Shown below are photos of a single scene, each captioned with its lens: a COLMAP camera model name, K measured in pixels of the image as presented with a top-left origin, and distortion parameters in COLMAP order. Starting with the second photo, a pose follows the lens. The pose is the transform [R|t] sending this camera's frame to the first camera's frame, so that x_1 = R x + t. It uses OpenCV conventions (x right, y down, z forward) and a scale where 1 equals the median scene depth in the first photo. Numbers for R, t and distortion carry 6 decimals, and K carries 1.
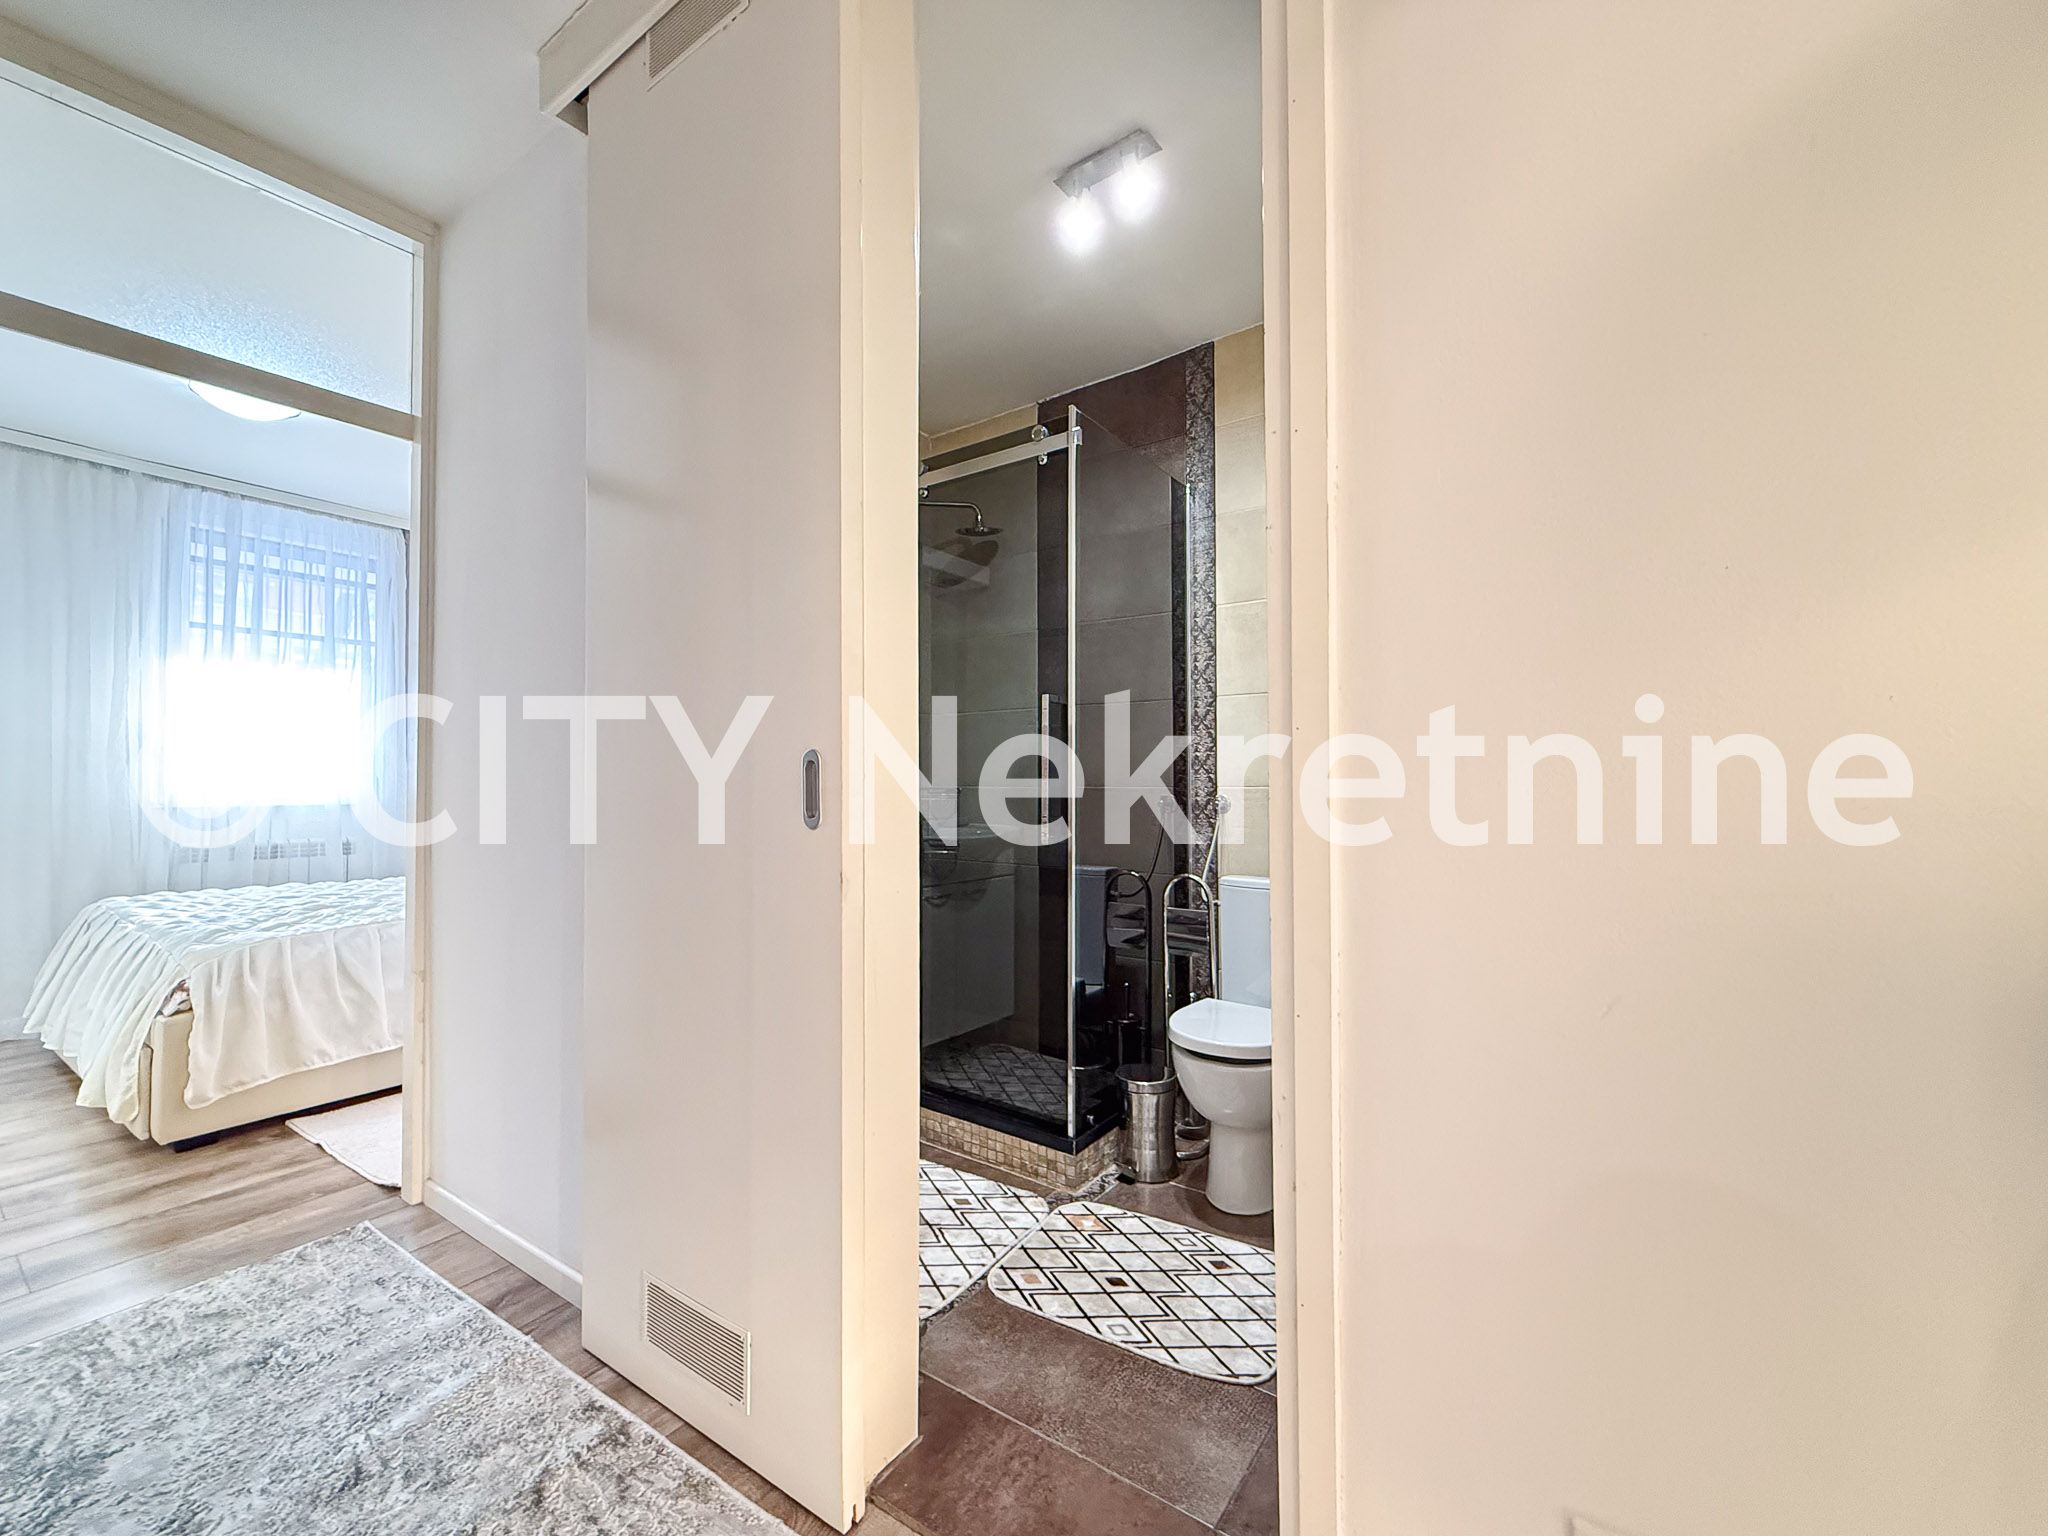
lens RADIAL K [[830.4, 0, 1013.9], [0, 830.4, 768.8], [0, 0, 1]] dist [0.000319, 0.000077]
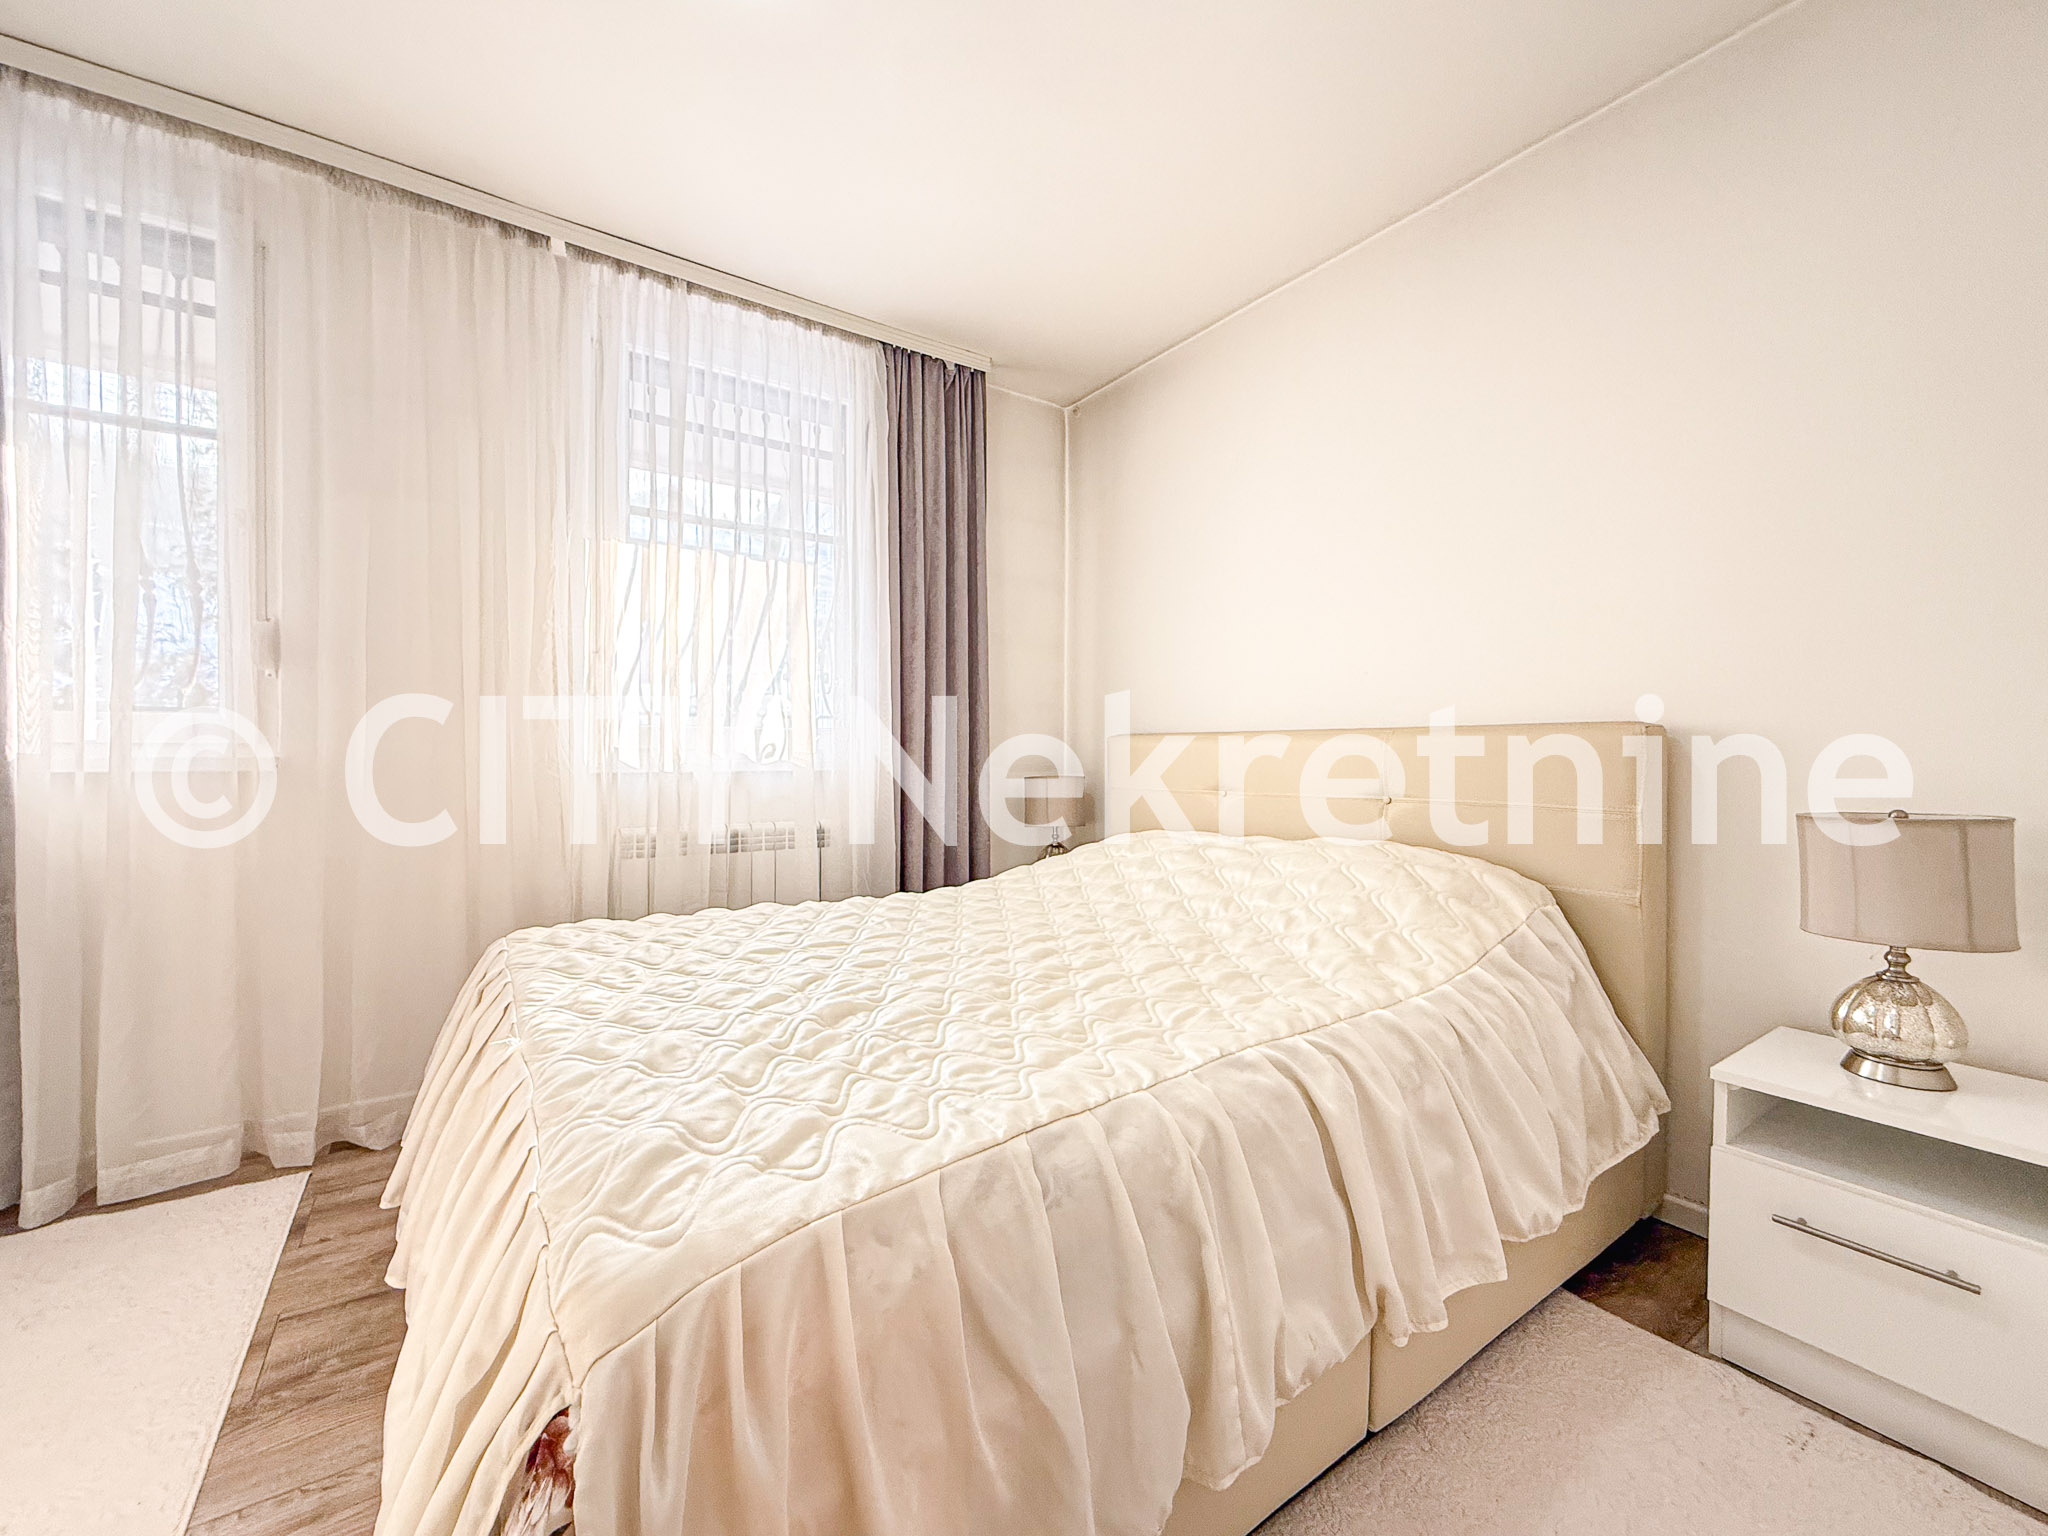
lens RADIAL K [[830.4, 0, 1013.9], [0, 830.4, 768.8], [0, 0, 1]] dist [0.000319, 0.000077]
pose [[0.931119, 0.016996, -0.364318, -0.477633], [-0.002536, 0.999191, 0.040131, 0.015698], [0.364706, -0.036443, 0.930409, 0.505188]]
